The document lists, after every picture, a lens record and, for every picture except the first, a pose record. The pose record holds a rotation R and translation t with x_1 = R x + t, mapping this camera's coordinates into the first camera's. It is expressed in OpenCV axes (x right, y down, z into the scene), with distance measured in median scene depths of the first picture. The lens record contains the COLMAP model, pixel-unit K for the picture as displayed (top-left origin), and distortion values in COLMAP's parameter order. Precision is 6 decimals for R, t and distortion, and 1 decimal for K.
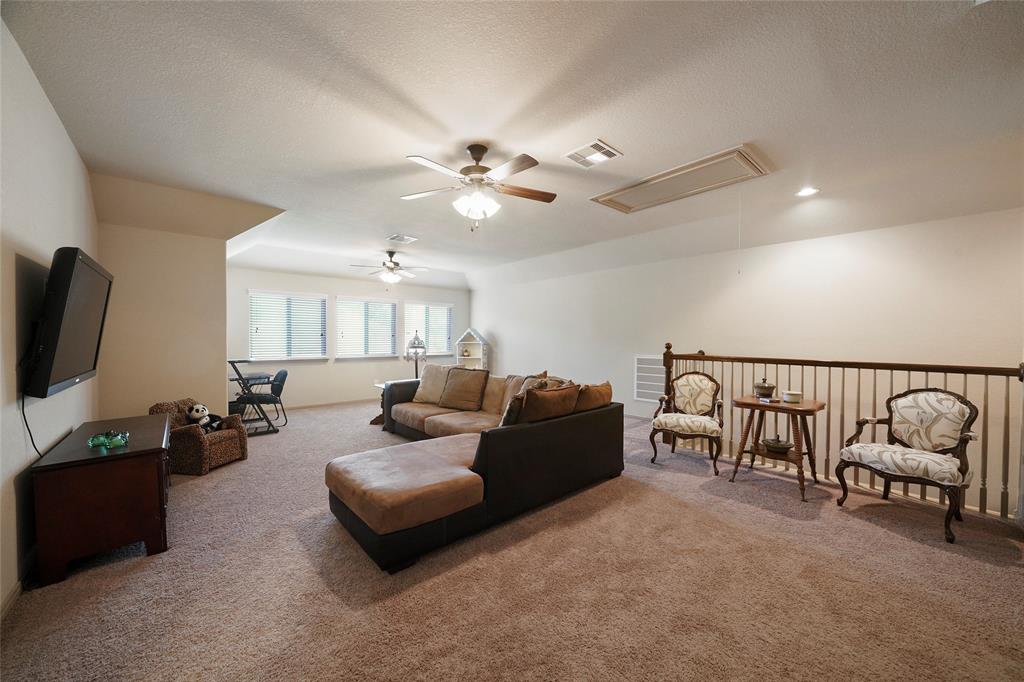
lens RADIAL K [[376.5, 0, 509.7], [0, 376.5, 343.6], [0, 0, 1]] dist [-0.005097, -0.000328]
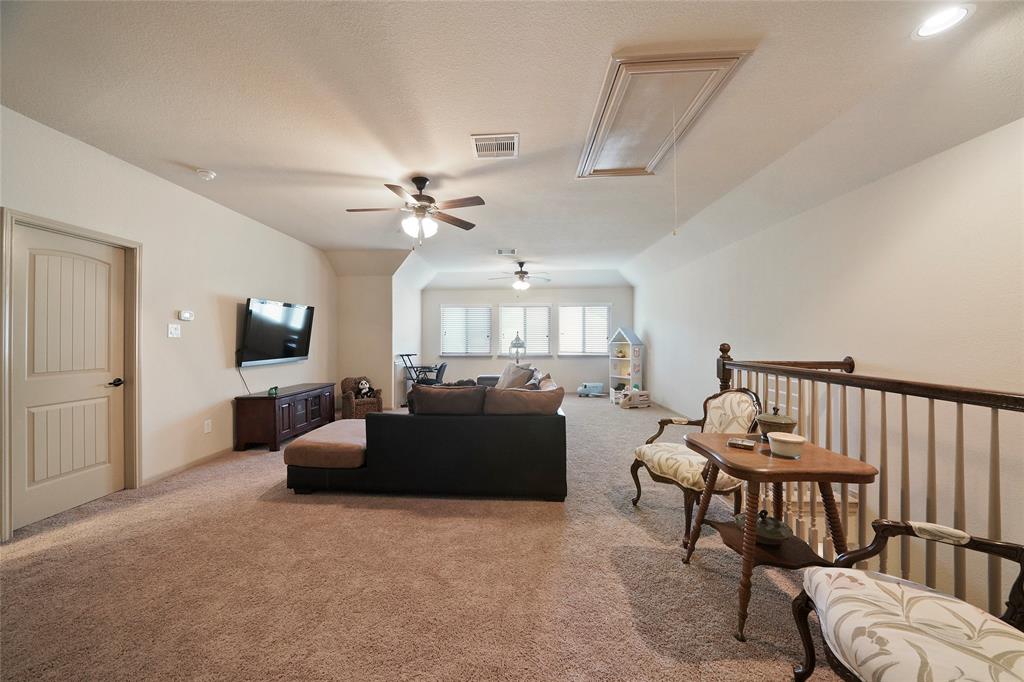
lens RADIAL K [[355.5, 0, 461.4], [0, 355.5, 334.7], [0, 0, 1]] dist [-0.019550, 0.001389]
pose [[0.687195, -0.014905, -0.726320, 0.593510], [-0.003782, 0.999703, -0.024093, -0.000686], [0.726463, 0.019304, 0.686934, 0.241919]]
